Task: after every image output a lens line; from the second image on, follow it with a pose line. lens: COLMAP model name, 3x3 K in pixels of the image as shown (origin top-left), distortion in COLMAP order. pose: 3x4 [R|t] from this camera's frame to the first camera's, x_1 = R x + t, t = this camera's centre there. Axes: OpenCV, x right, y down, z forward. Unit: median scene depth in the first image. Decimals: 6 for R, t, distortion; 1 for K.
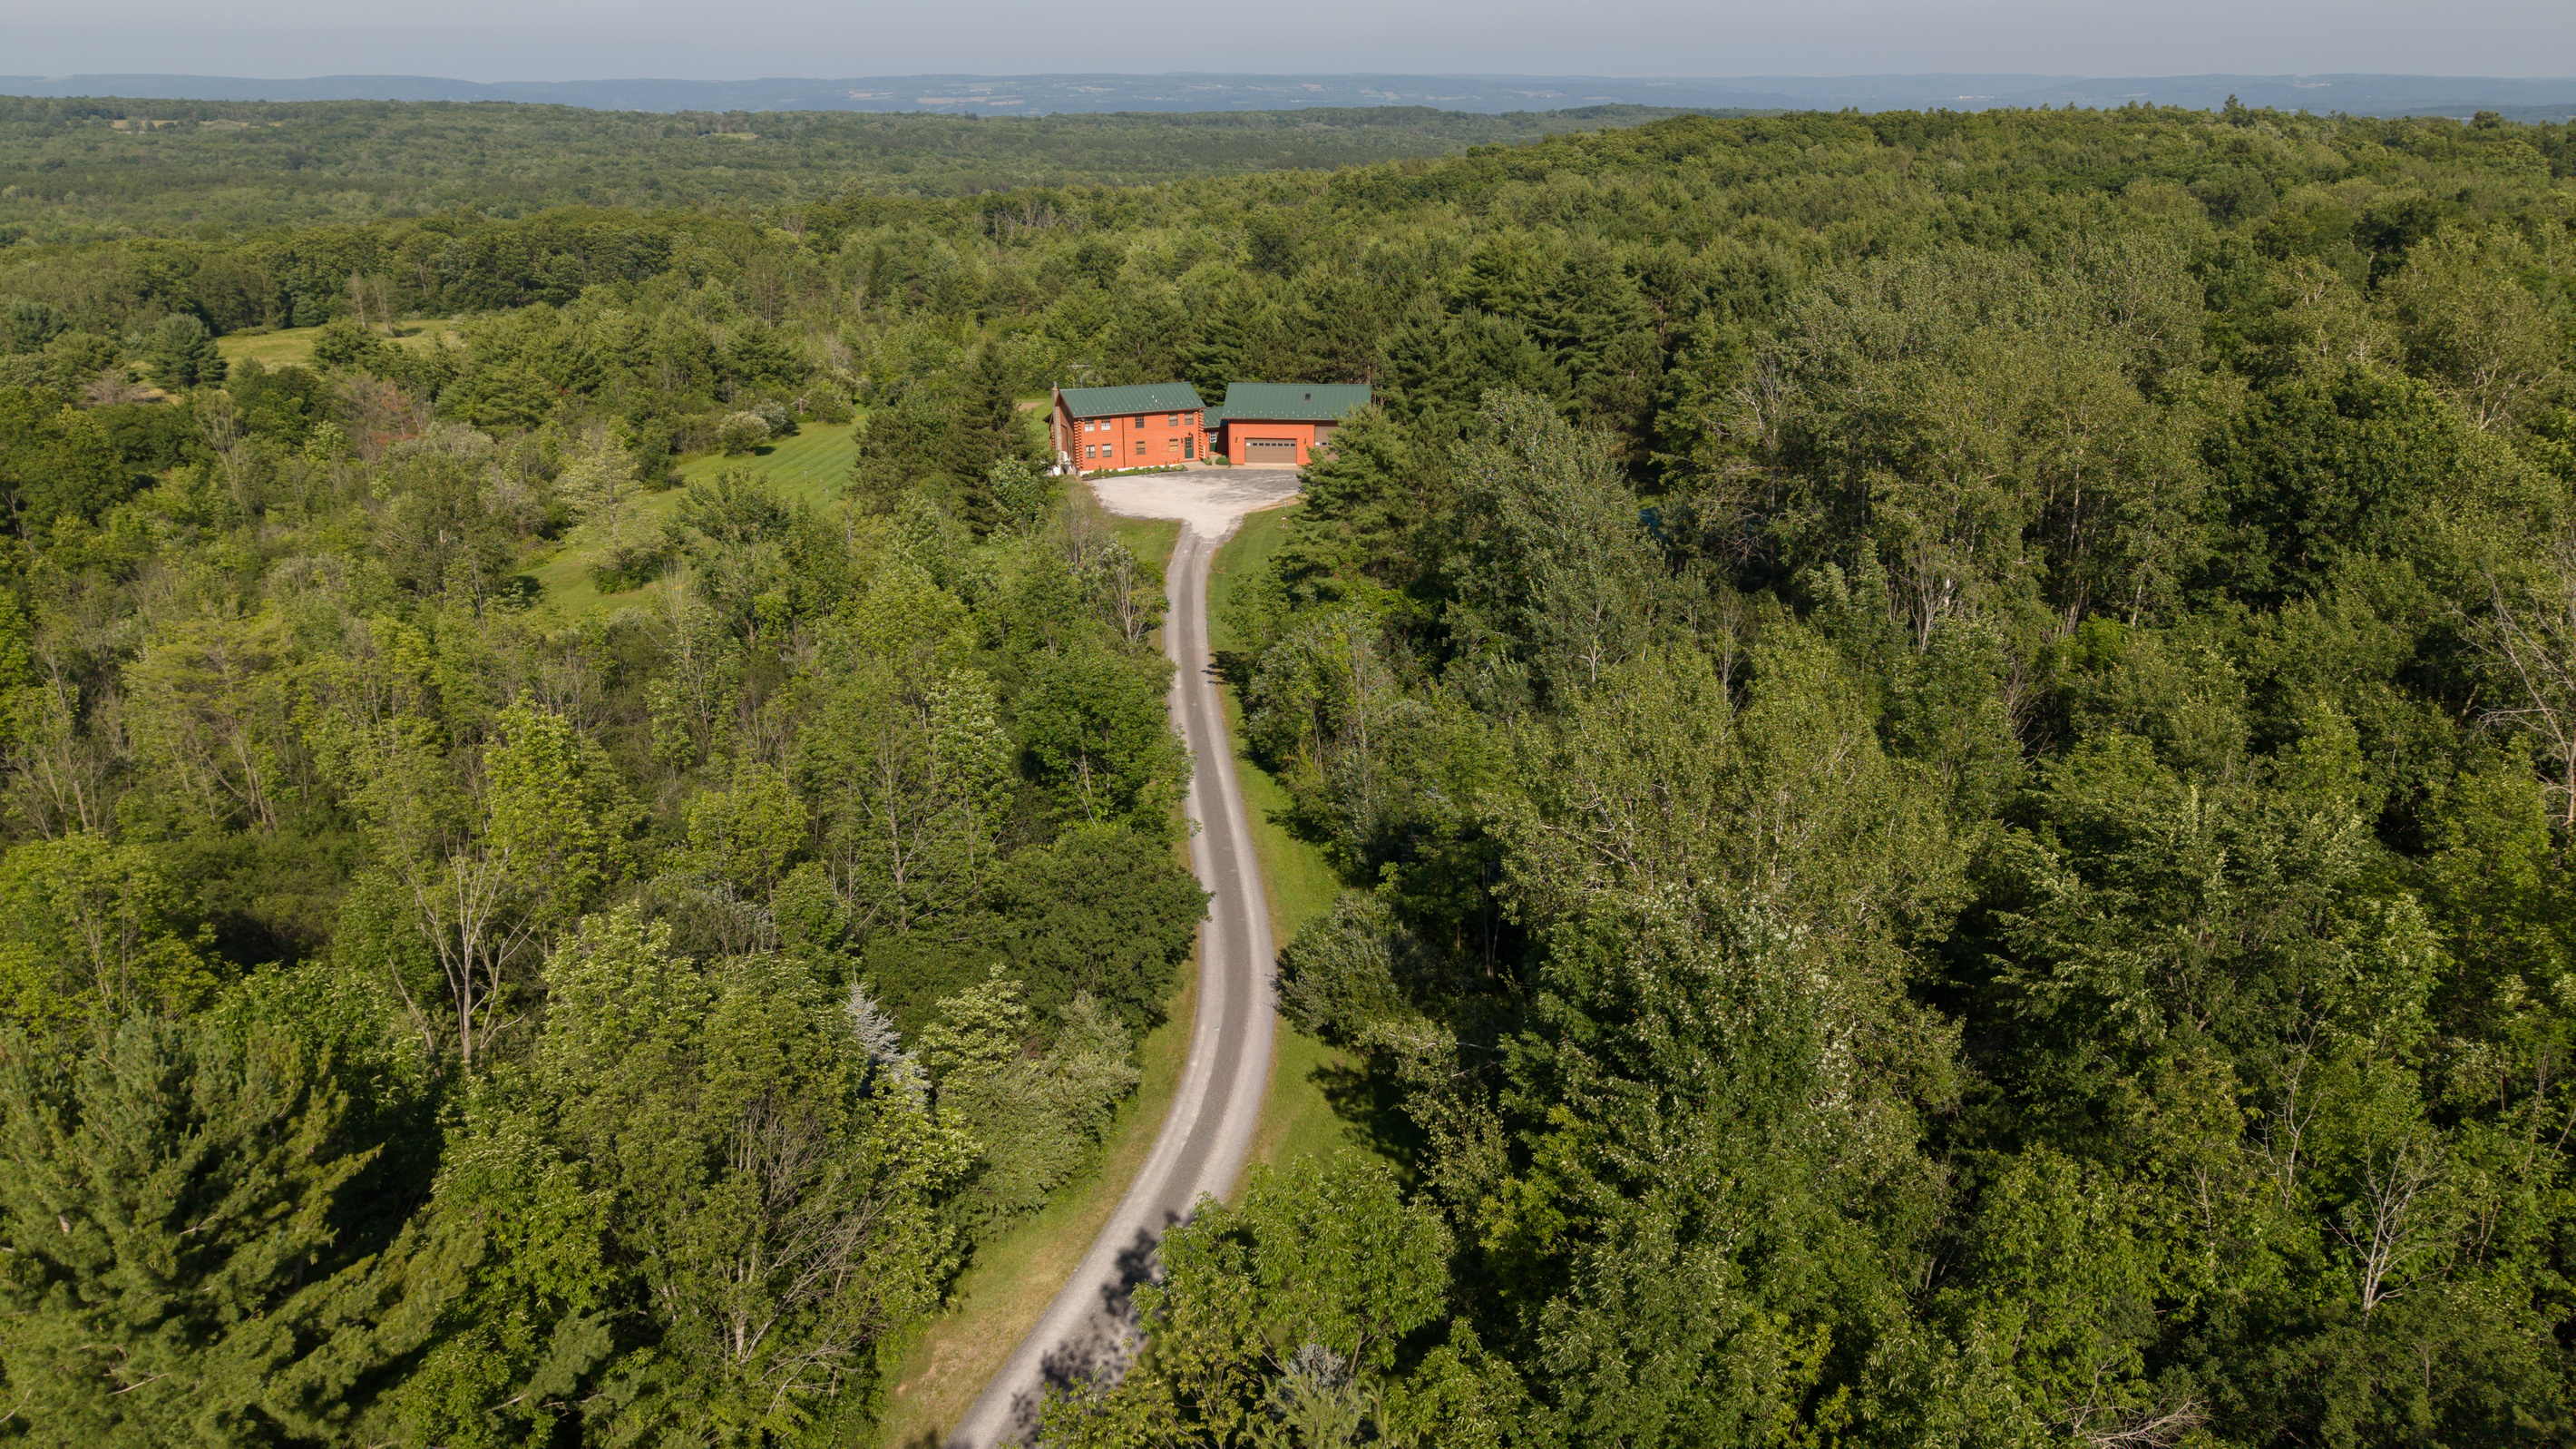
lens RADIAL K [[1724.8, 0, 1288.0], [0, 1724.8, 724.5], [0, 0, 1]] dist [0.004198, 0.001859]
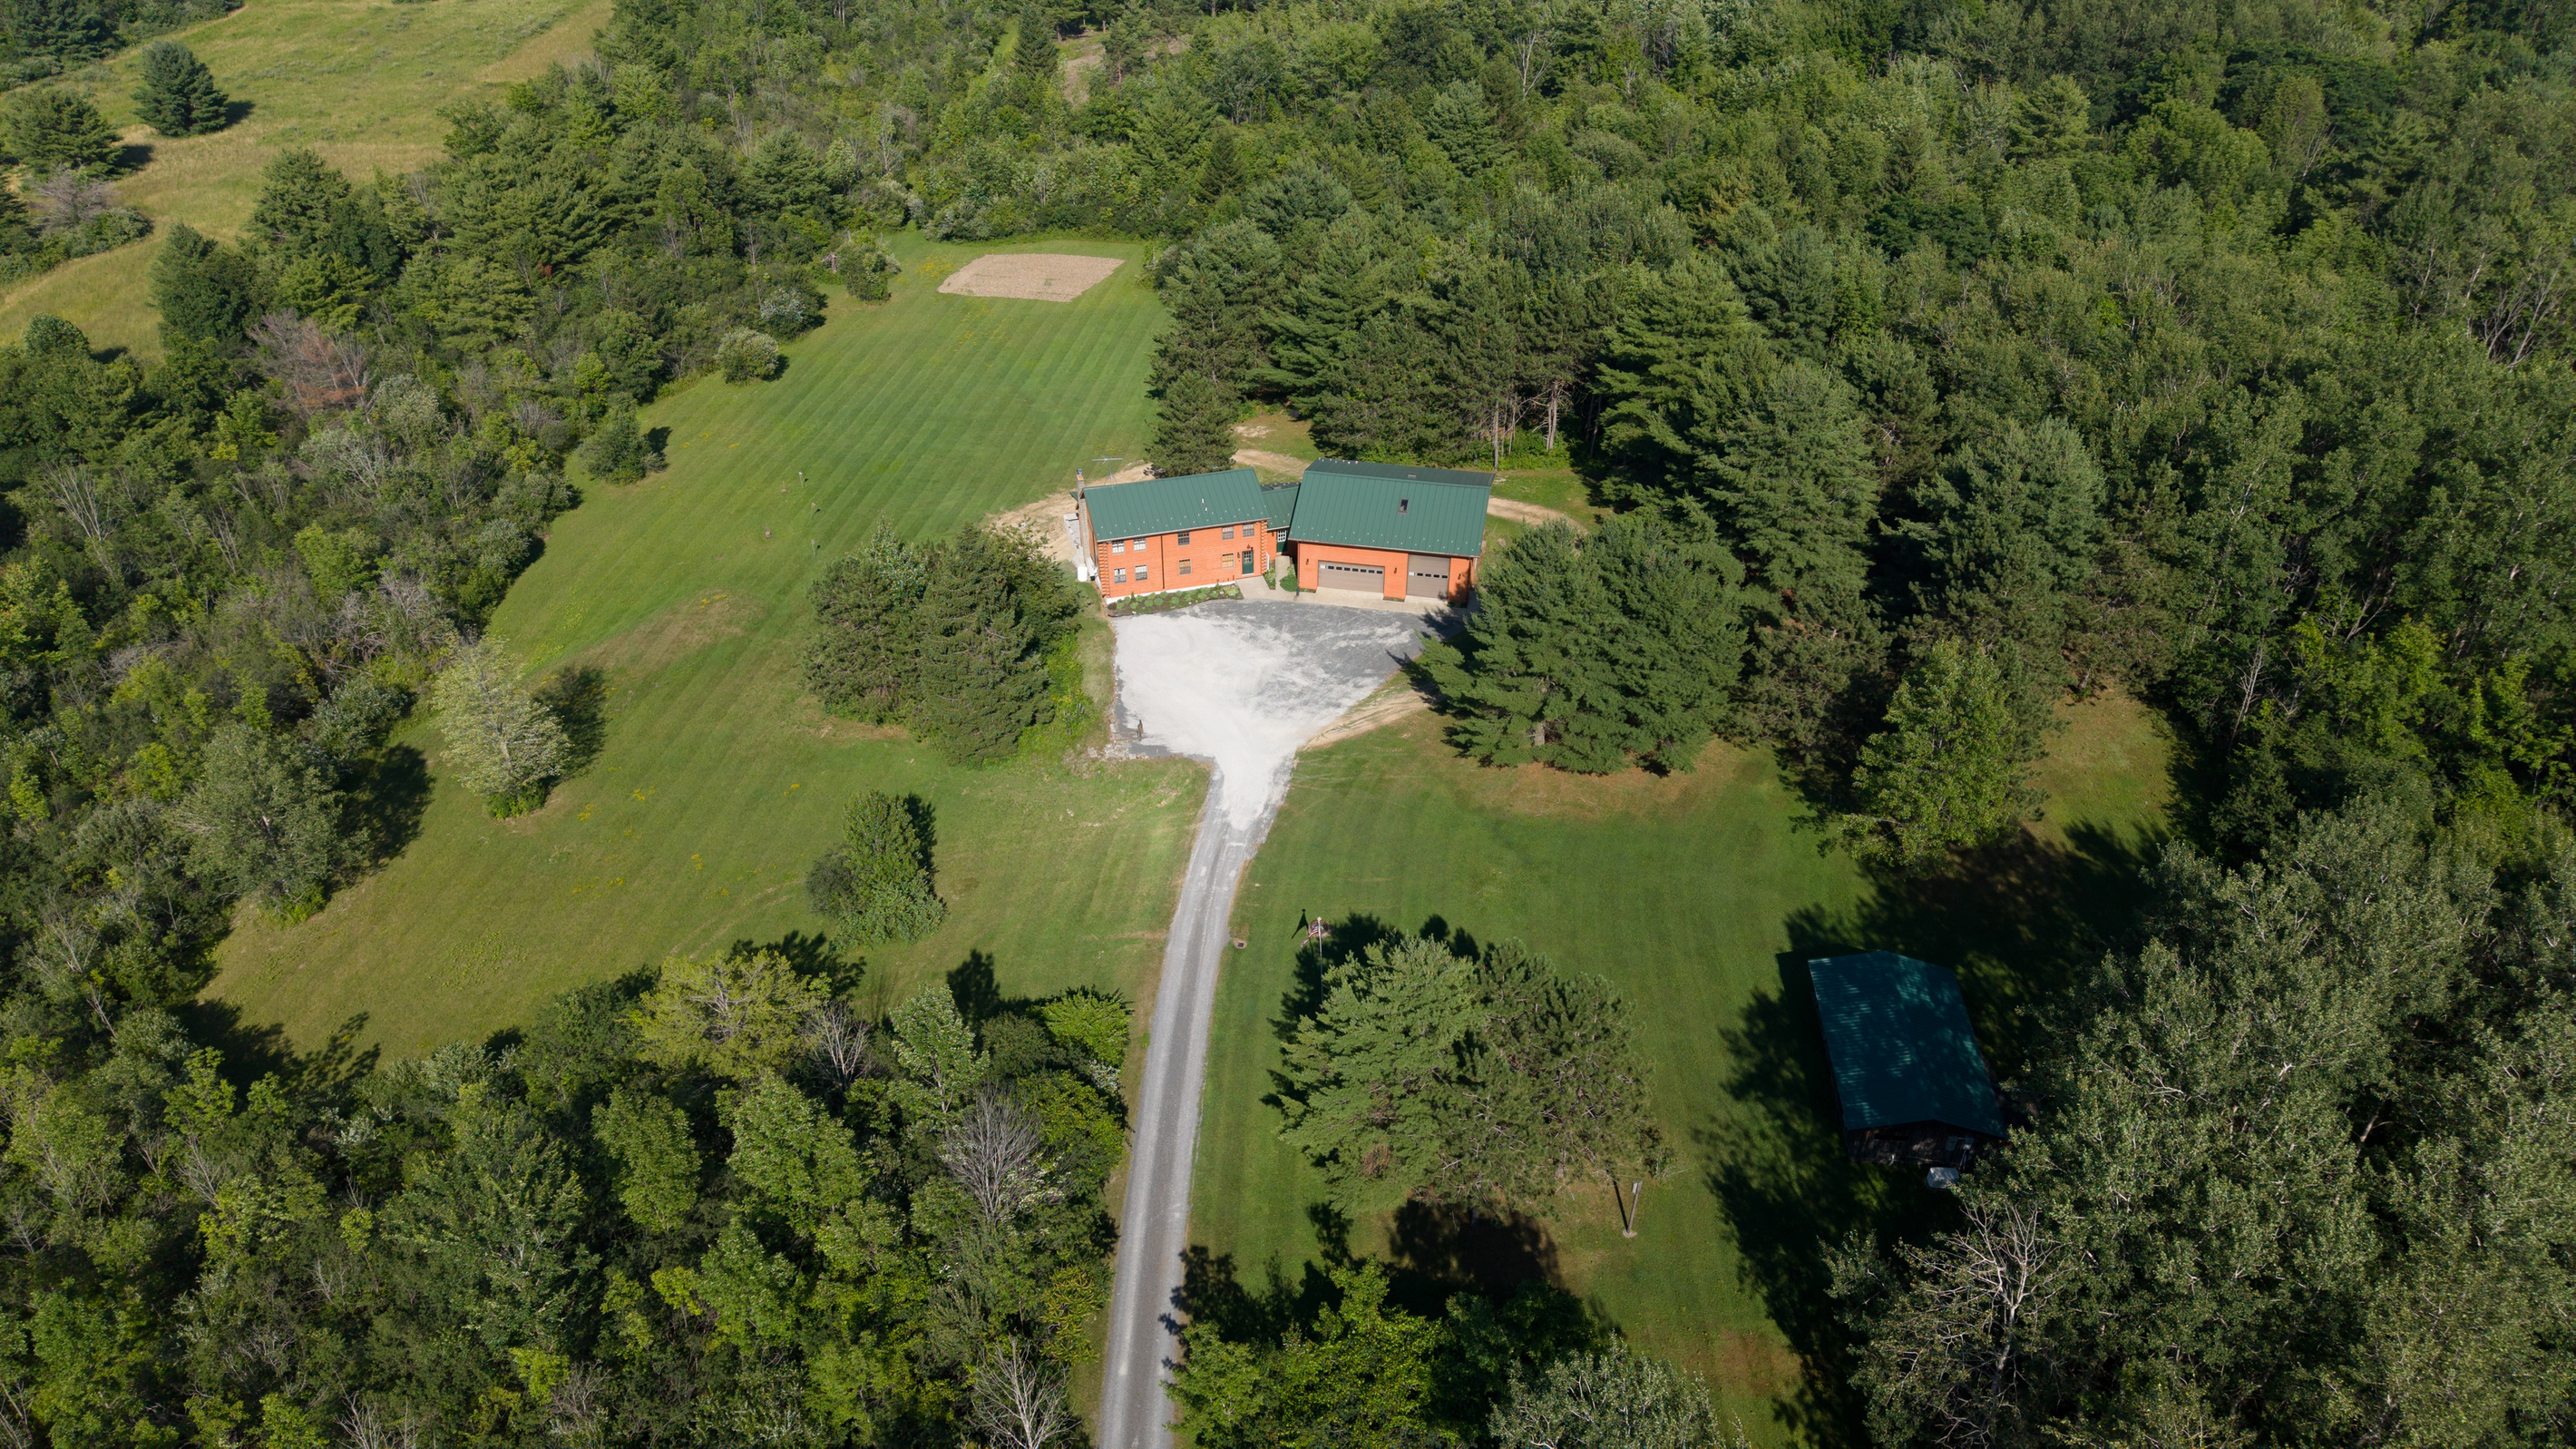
lens RADIAL K [[1724.8, 0, 1288.0], [0, 1724.8, 724.5], [0, 0, 1]] dist [0.004198, 0.001859]
pose [[0.995111, 0.064200, -0.075046, 0.024480], [-0.042960, 0.965613, 0.256411, -0.295563], [0.088927, -0.251933, 0.963650, 0.234565]]
